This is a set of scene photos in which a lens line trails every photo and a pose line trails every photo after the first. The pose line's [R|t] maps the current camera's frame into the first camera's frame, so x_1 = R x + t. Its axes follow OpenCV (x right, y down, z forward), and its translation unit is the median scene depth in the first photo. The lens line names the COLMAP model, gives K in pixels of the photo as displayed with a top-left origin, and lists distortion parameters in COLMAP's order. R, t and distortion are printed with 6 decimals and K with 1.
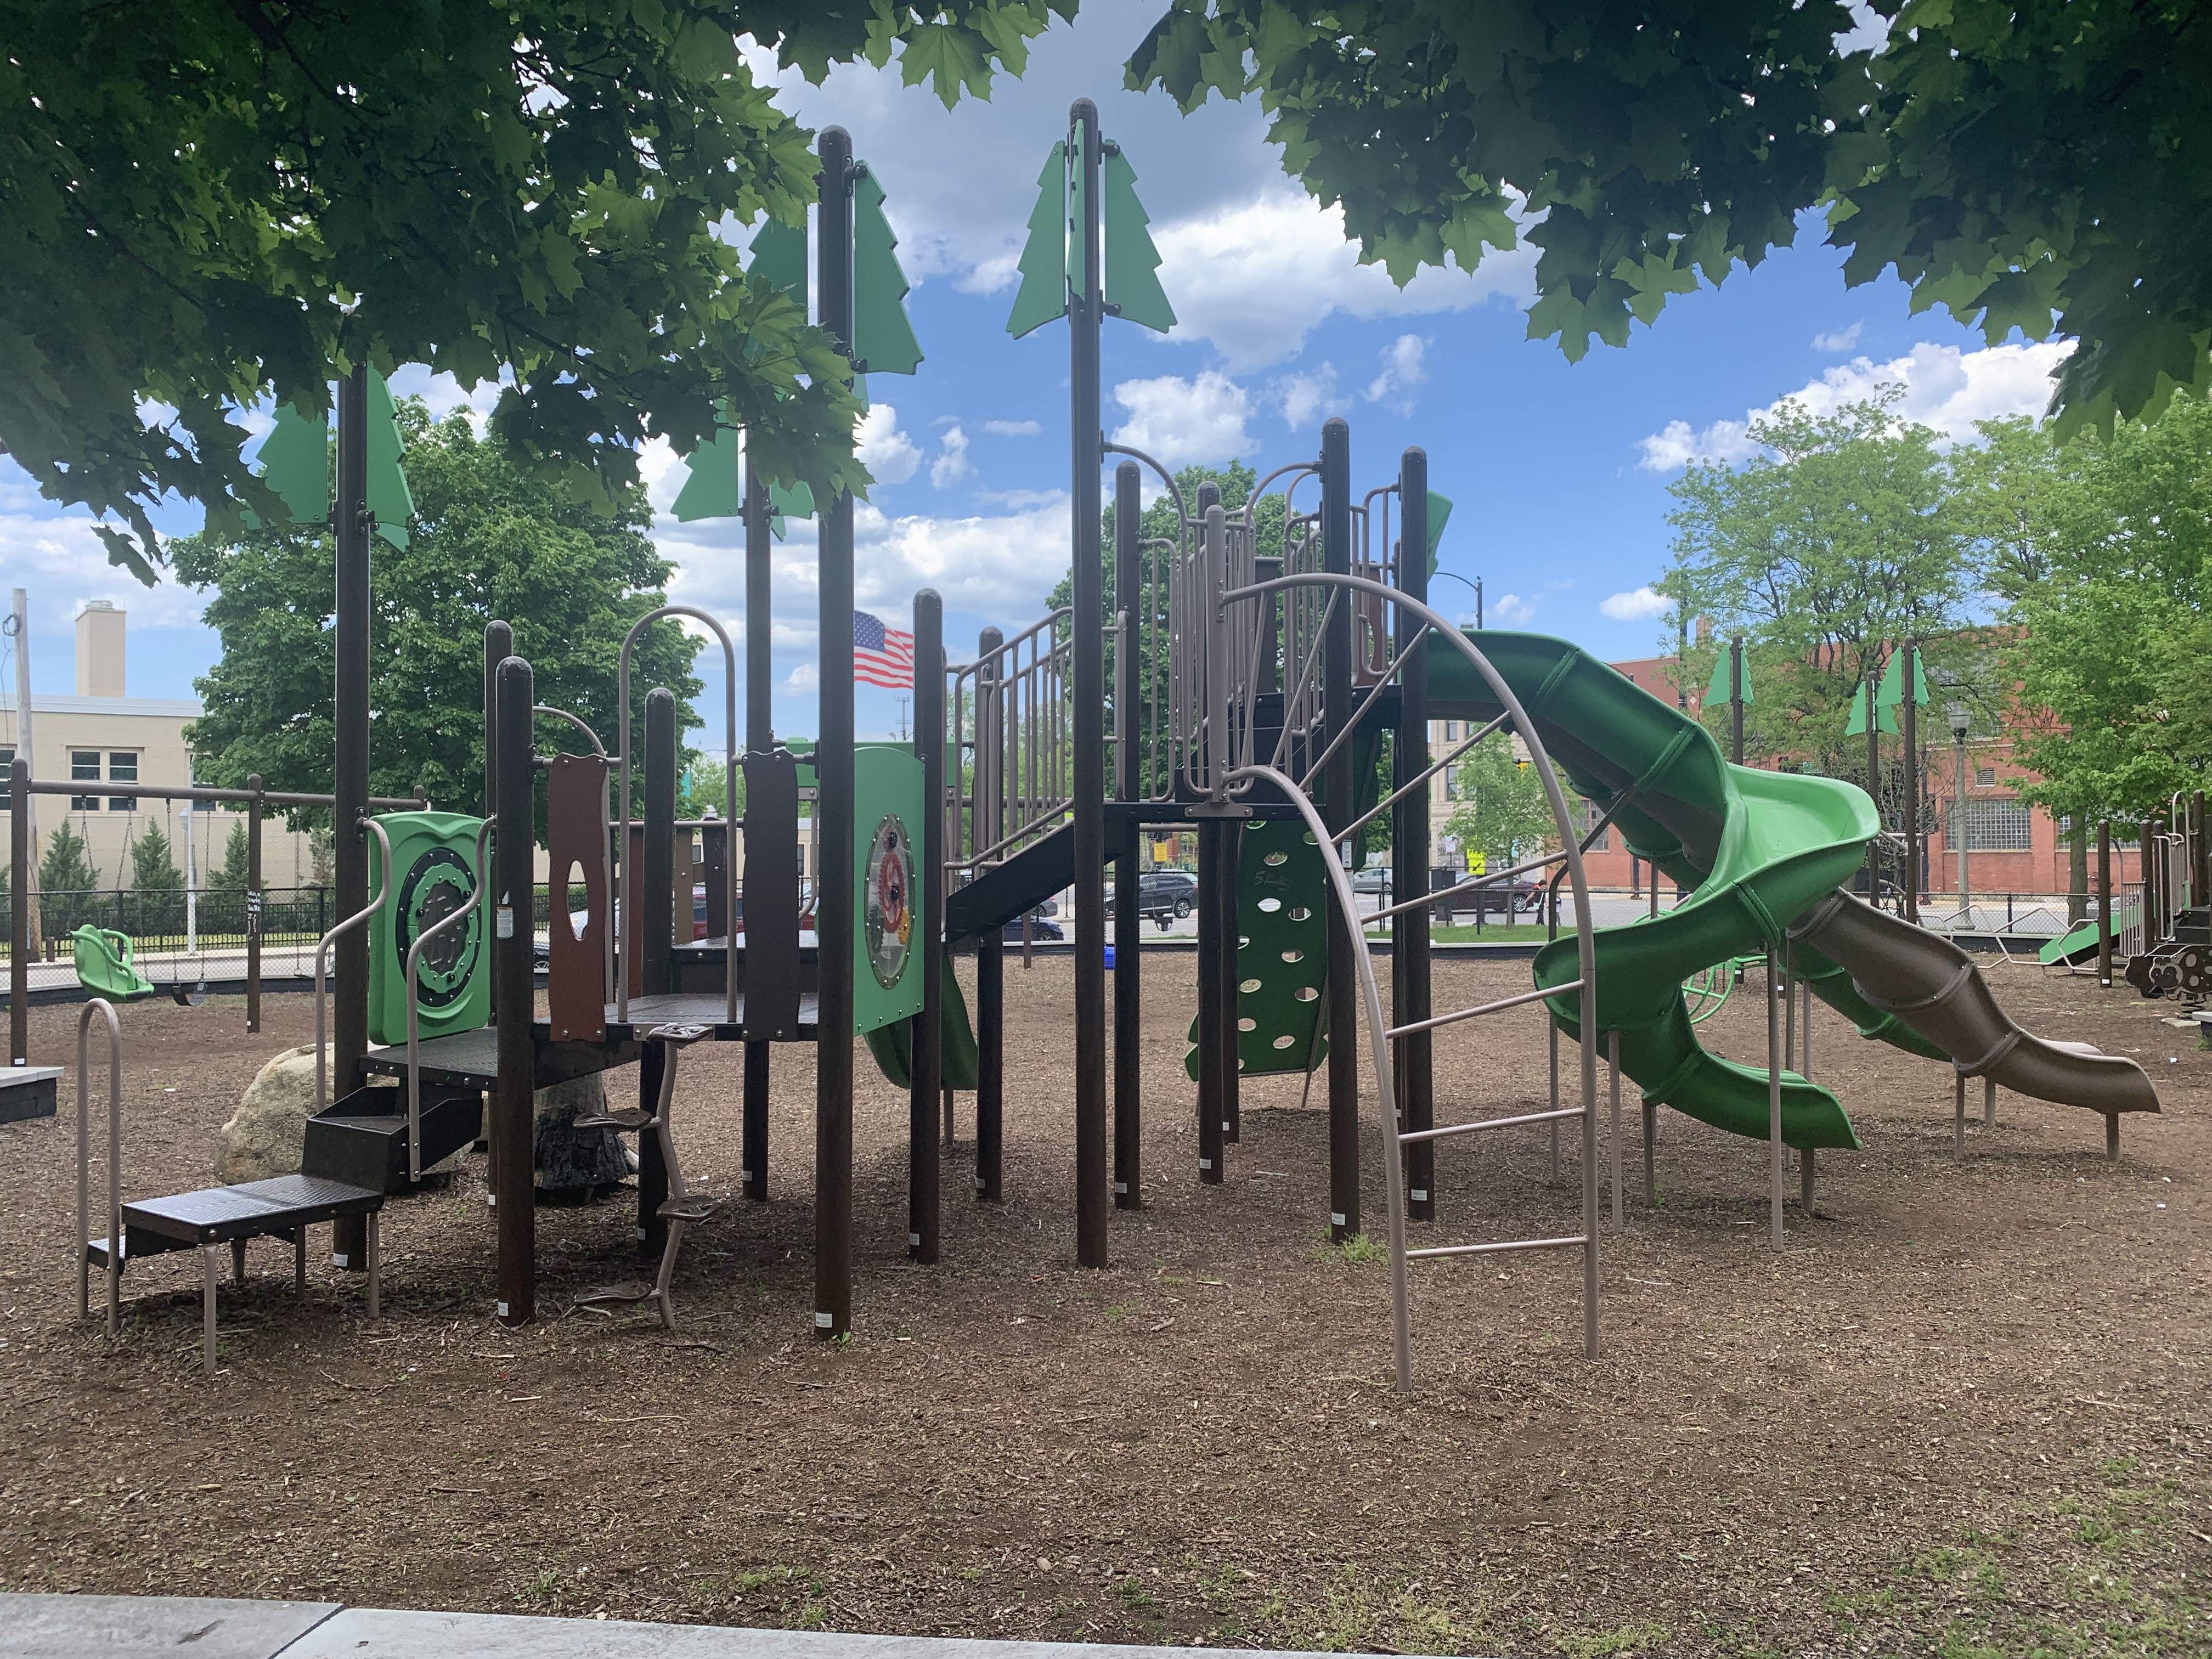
lens RADIAL K [[1704.5, 0, 1106.0], [0, 1704.5, 829.5], [0, 0, 1]] dist [0.001598, -0.000566]
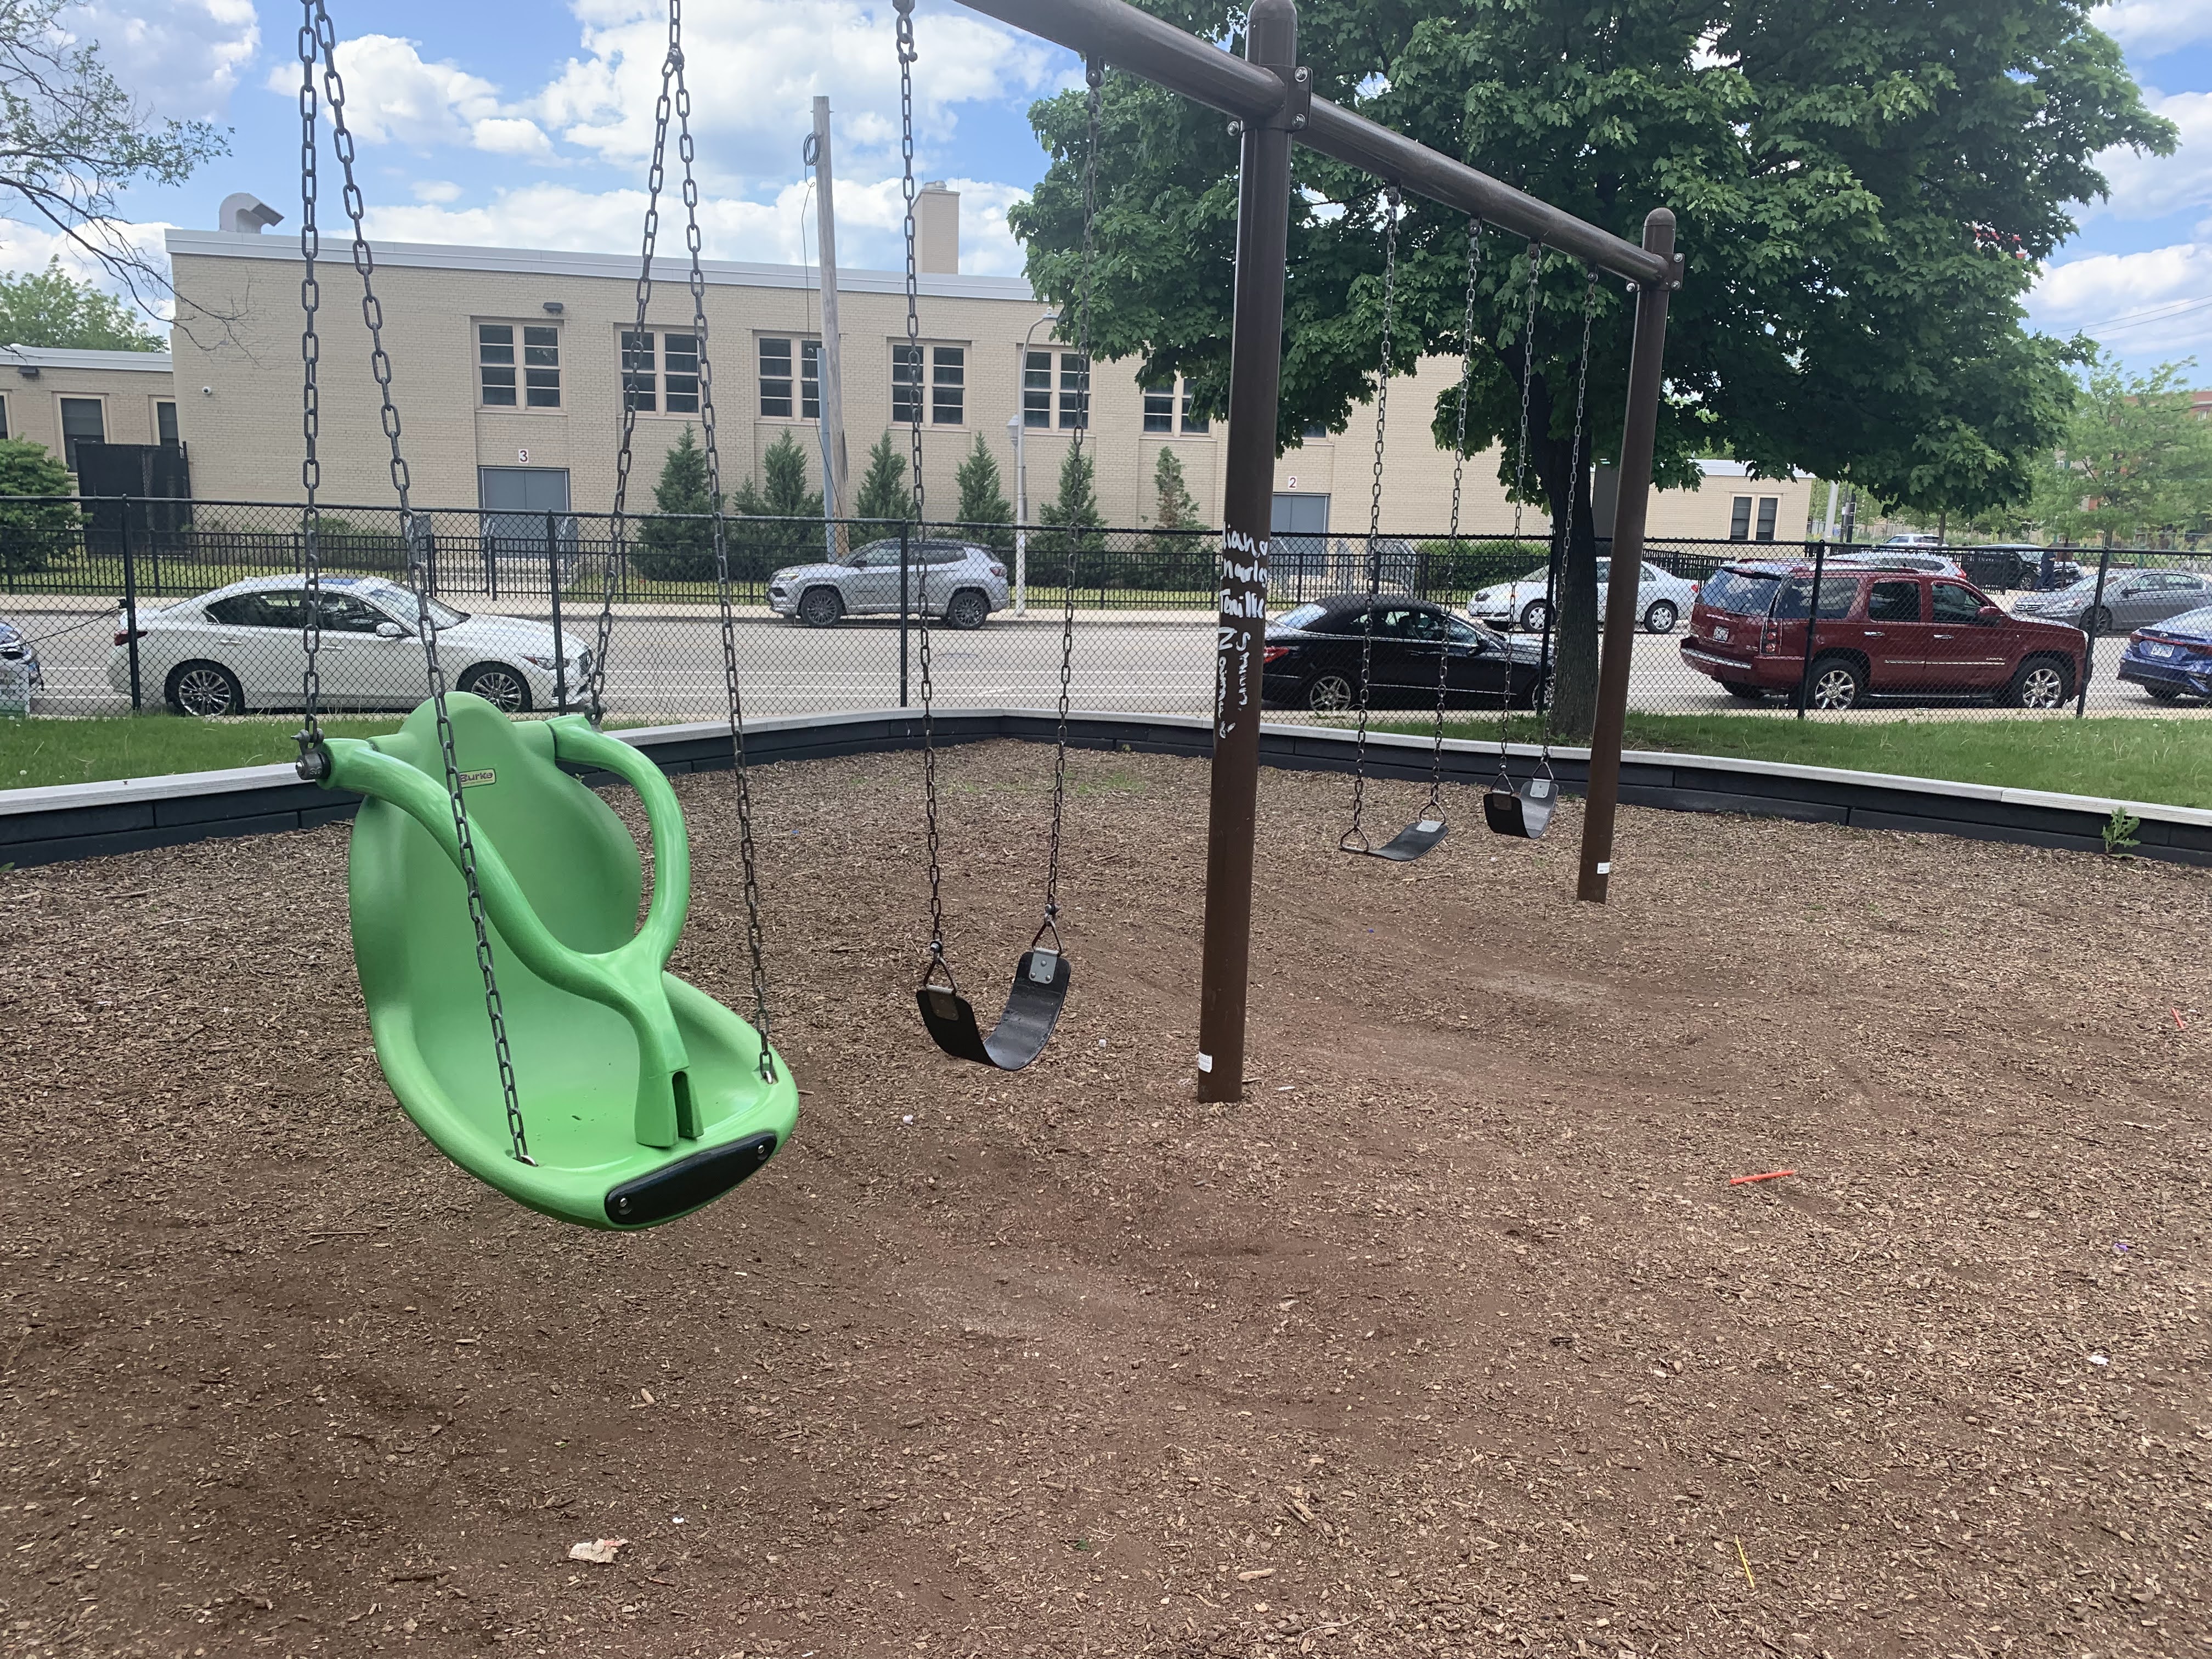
lens RADIAL K [[1661.9, 0, 1106.0], [0, 1661.9, 829.5], [0, 0, 1]] dist [0.094378, -0.000178]
pose [[0.902743, 0.115973, -0.414252, -0.163346], [-0.030766, 0.977914, 0.206731, 0.011152], [0.429078, -0.173880, 0.886373, 0.305490]]
